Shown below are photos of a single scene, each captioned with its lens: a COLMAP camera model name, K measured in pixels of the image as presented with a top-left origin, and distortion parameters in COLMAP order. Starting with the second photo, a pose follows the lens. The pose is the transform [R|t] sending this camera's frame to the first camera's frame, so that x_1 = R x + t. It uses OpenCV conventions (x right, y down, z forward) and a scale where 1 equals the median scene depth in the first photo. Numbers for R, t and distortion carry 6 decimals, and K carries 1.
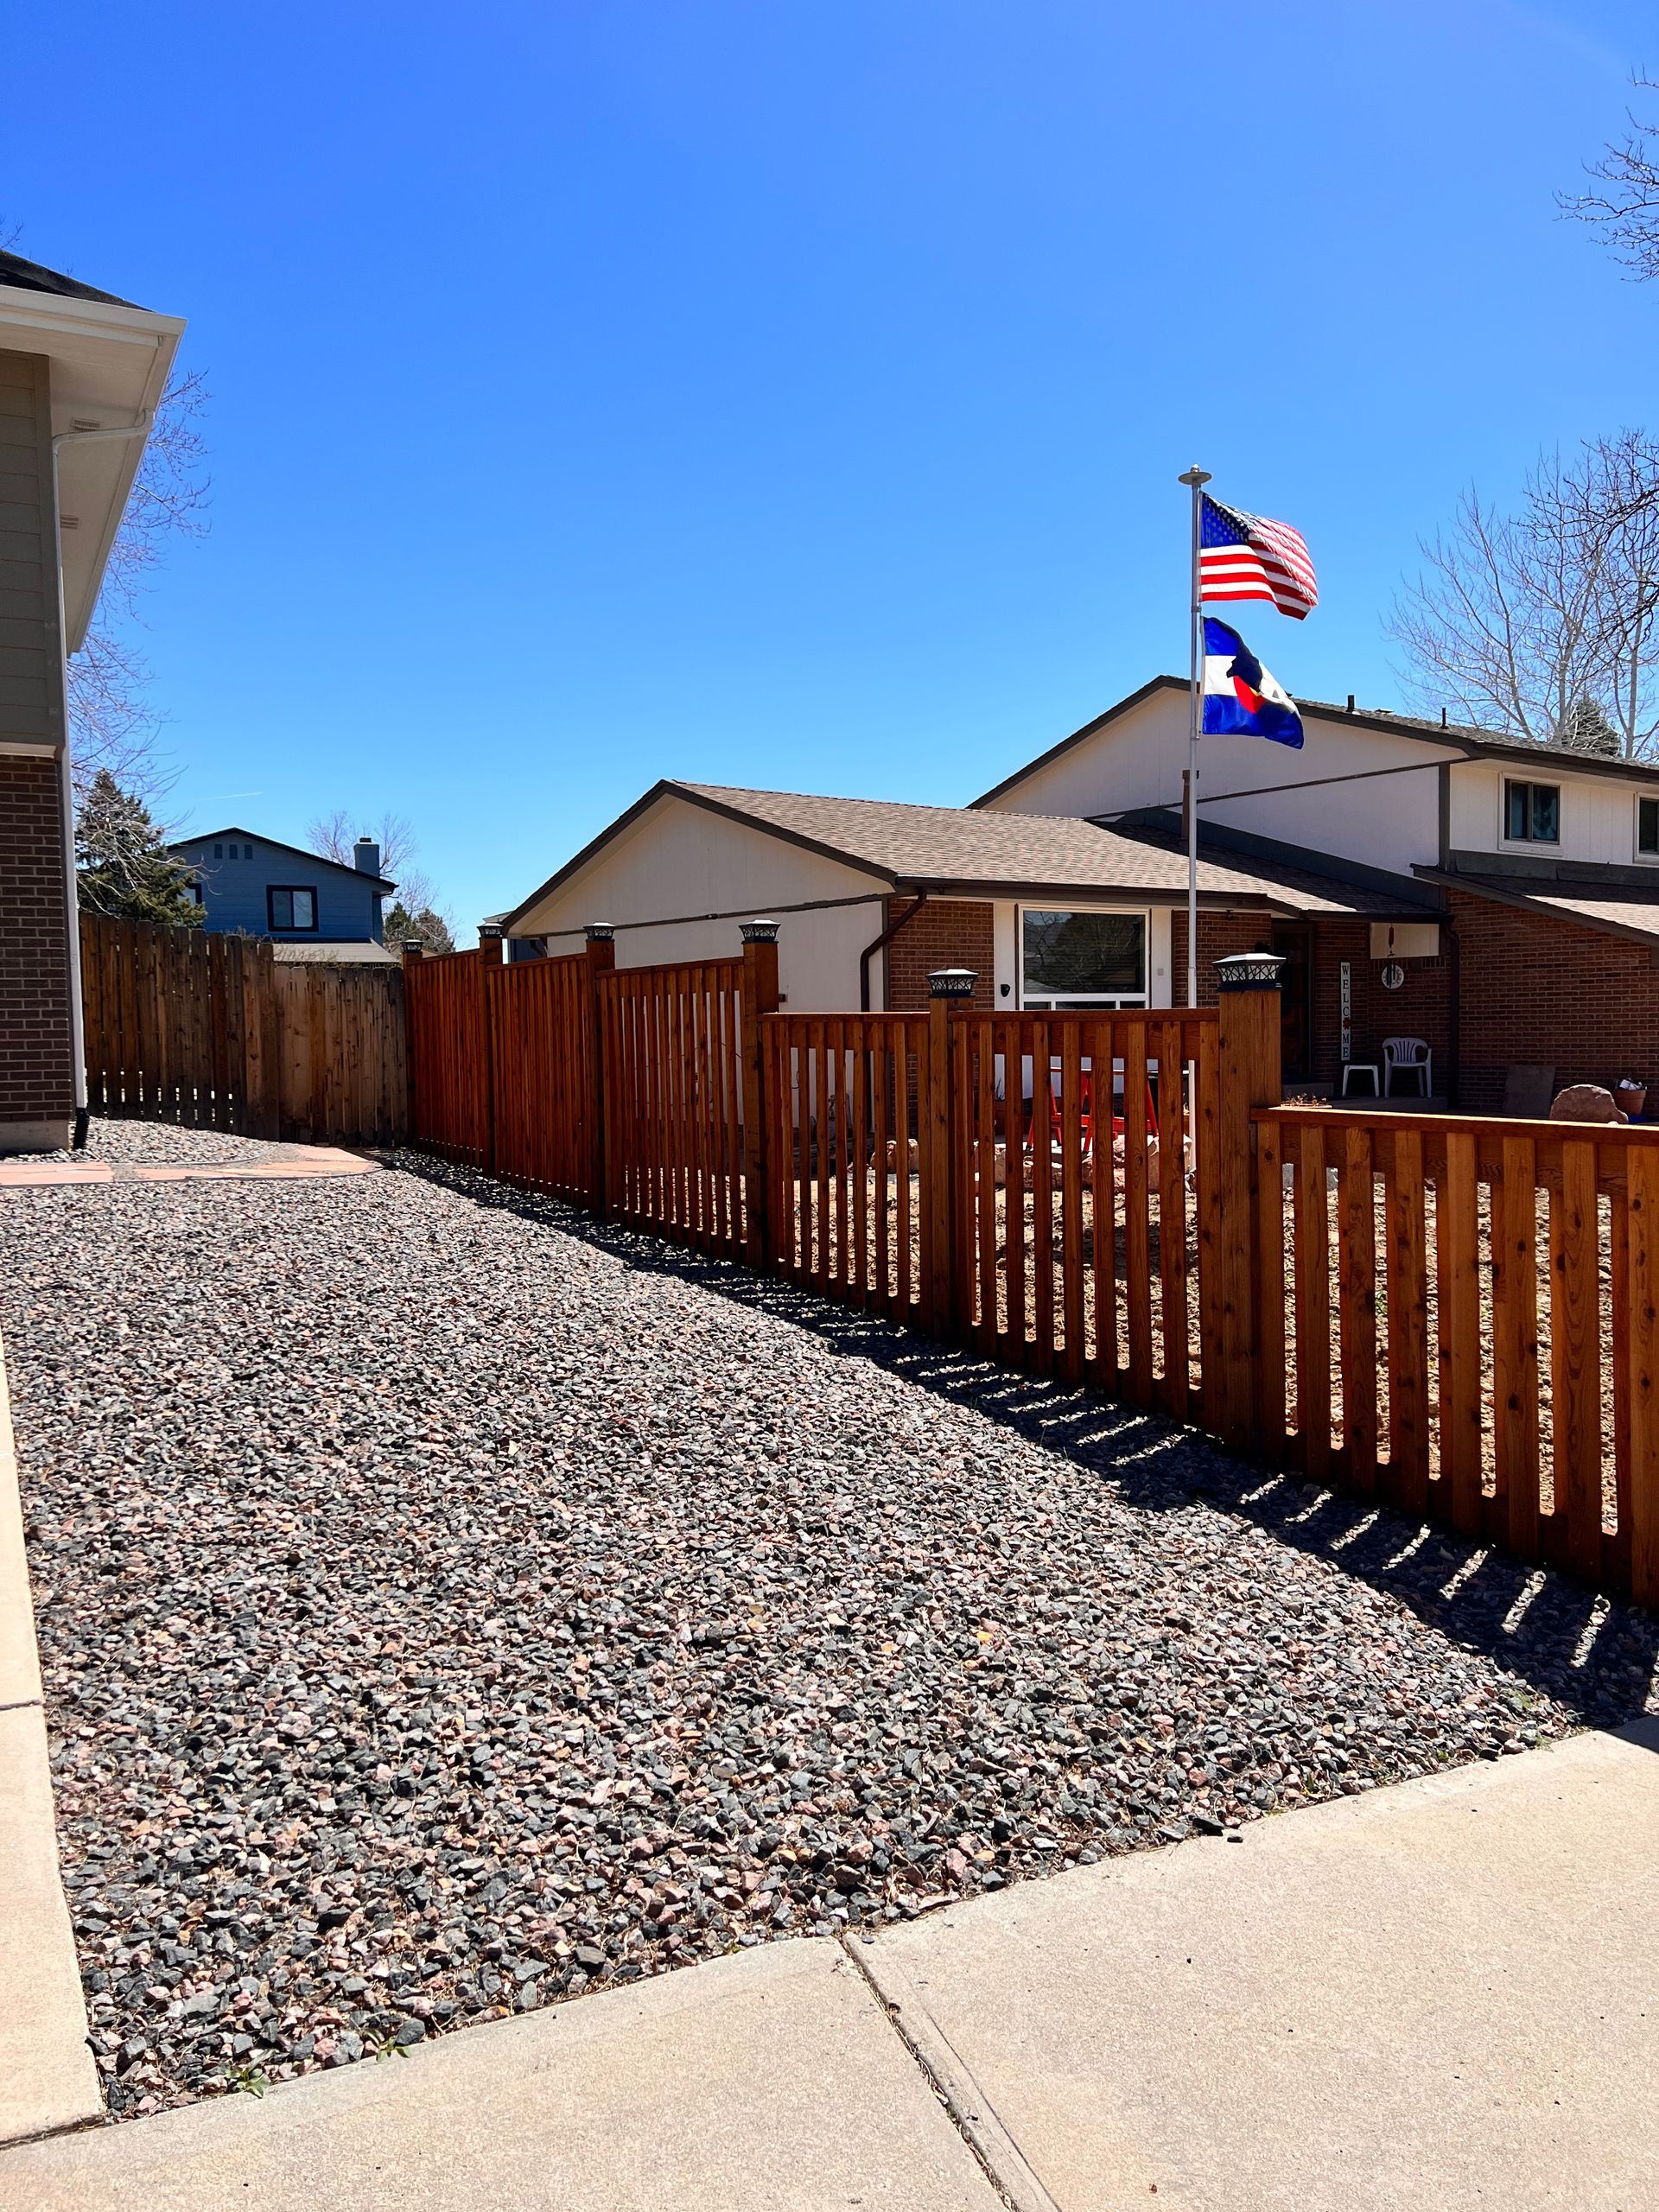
lens RADIAL K [[1677.6, 0, 820.0], [0, 1677.6, 1100.3], [0, 0, 1]] dist [0.061209, -0.071614]
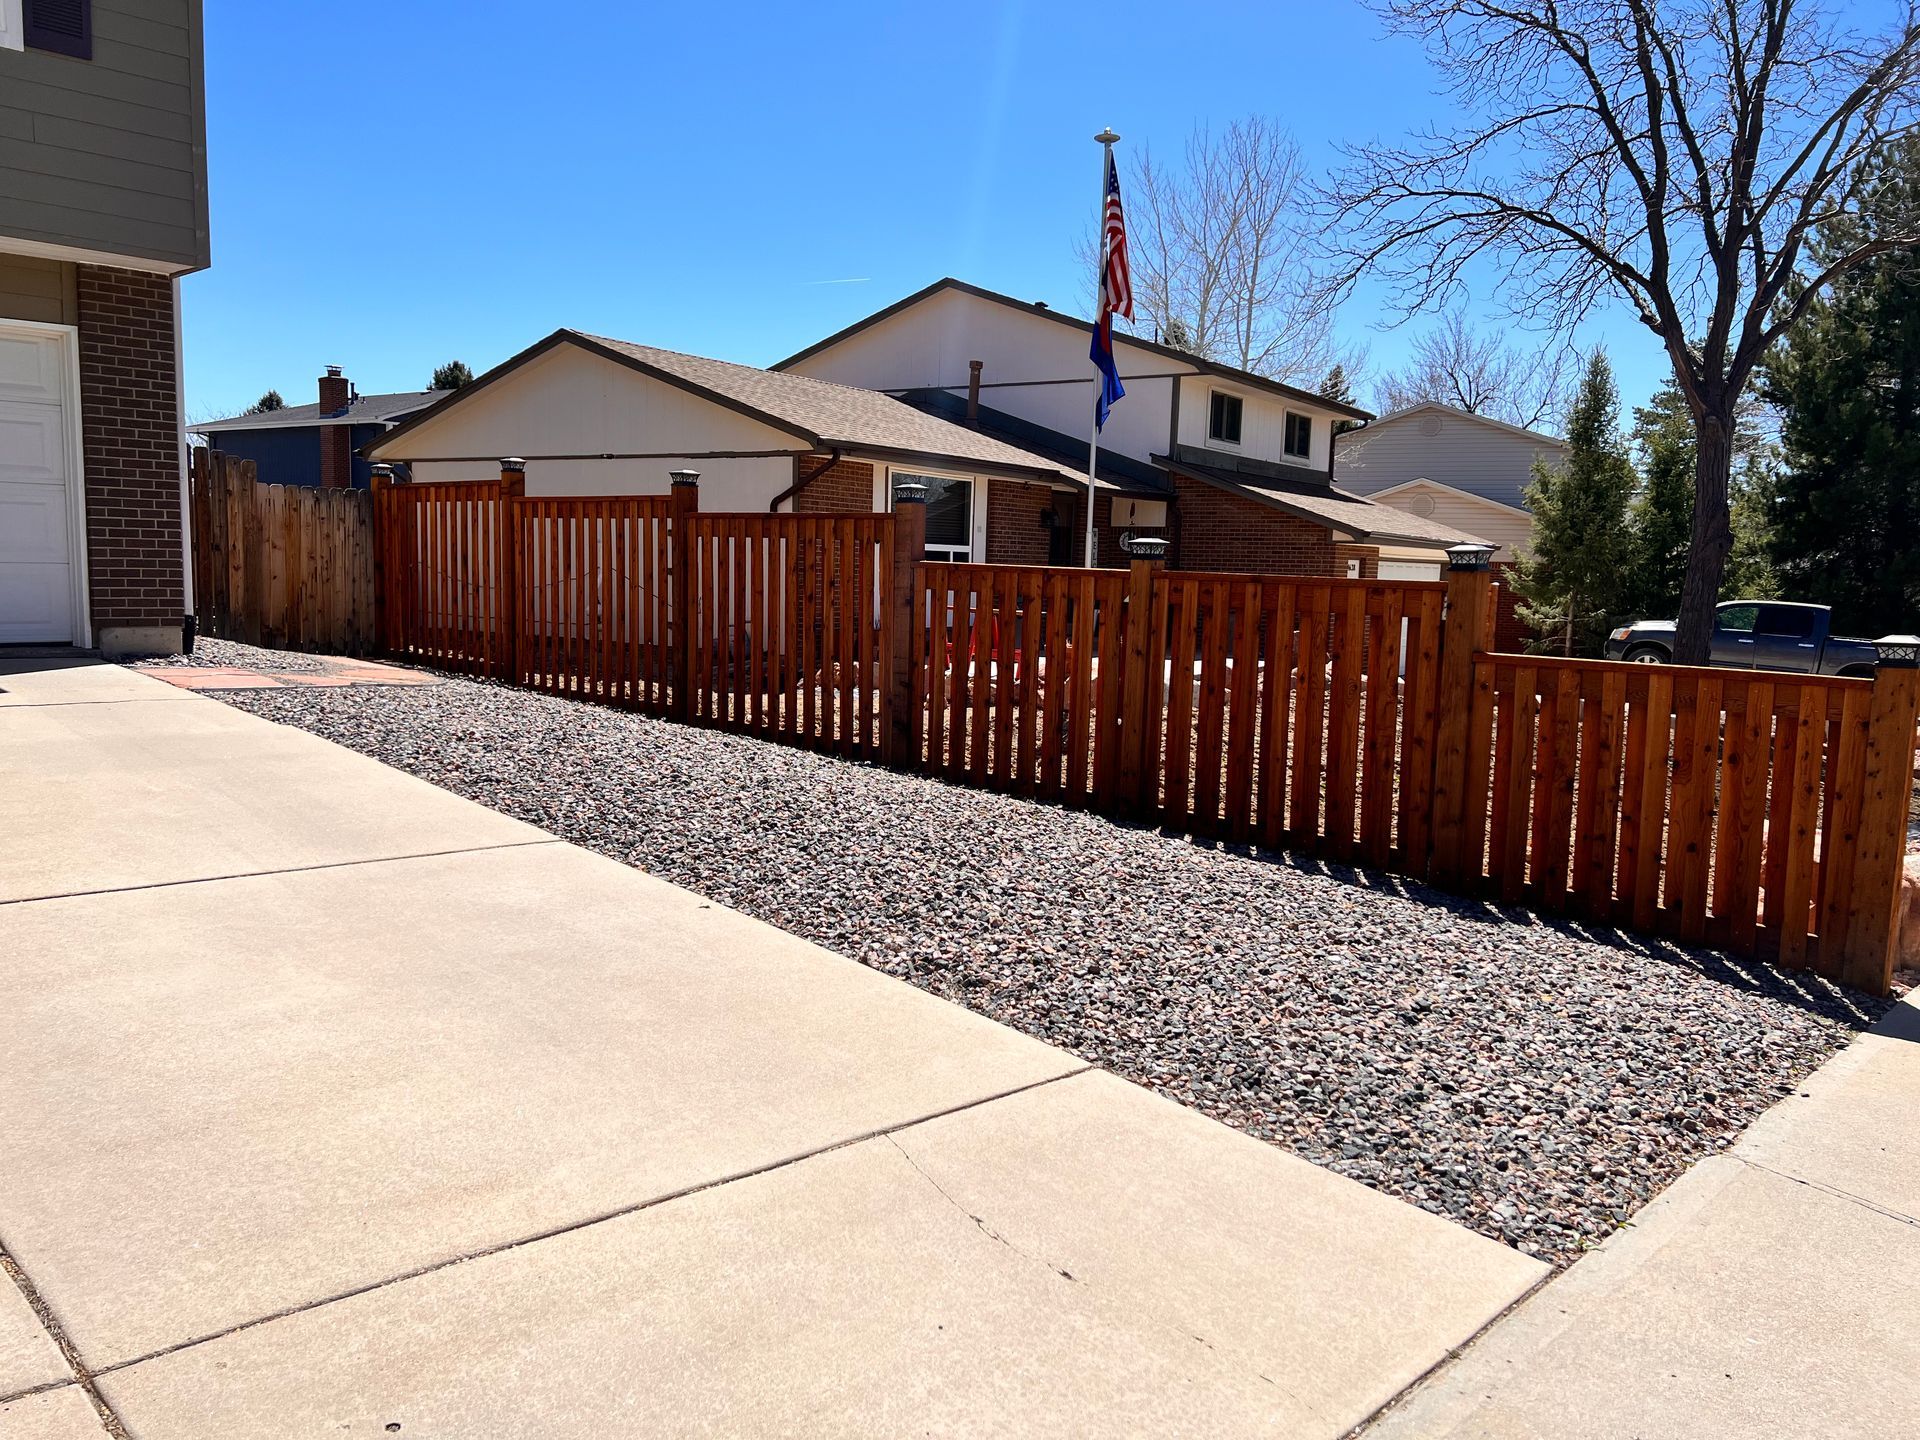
lens RADIAL K [[1456.2, 0, 947.4], [0, 1456.2, 734.7], [0, 0, 1]] dist [0.061209, -0.071614]
pose [[0.945065, 0.005660, 0.326833, -0.206430], [-0.030413, 0.997036, 0.070673, -0.000420], [-0.325464, -0.076731, 0.942436, -0.016951]]
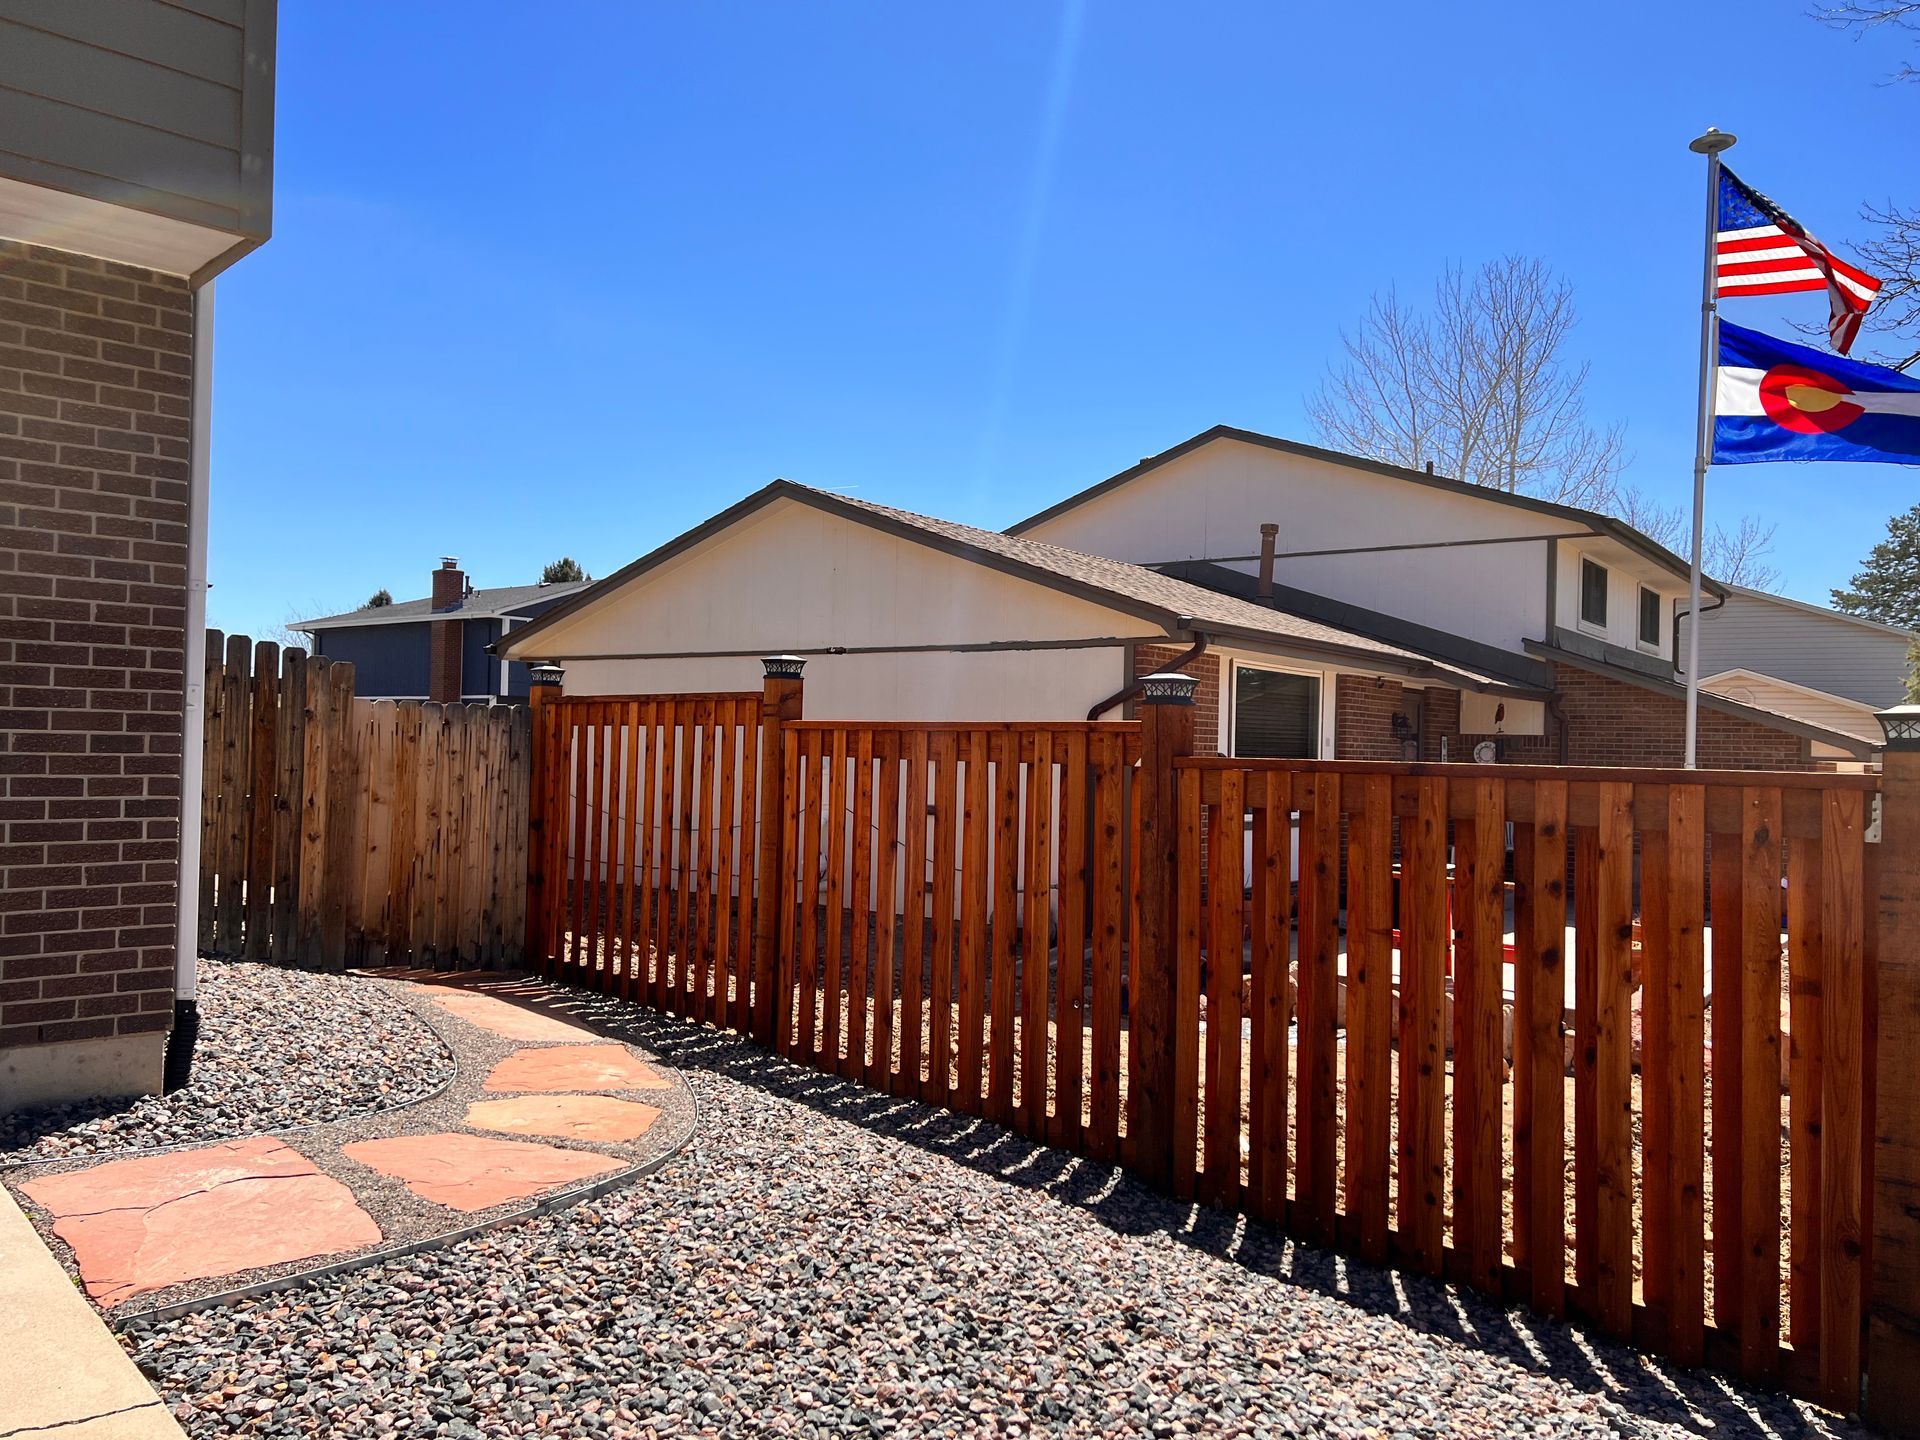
lens RADIAL K [[1456.2, 0, 953.7], [0, 1456.2, 719.1], [0, 0, 1]] dist [0.061209, -0.071614]
pose [[0.960455, 0.045141, 0.274752, -0.246181], [-0.027752, 0.997377, -0.066851, -0.038231], [-0.277049, 0.056582, 0.959188, 0.379060]]
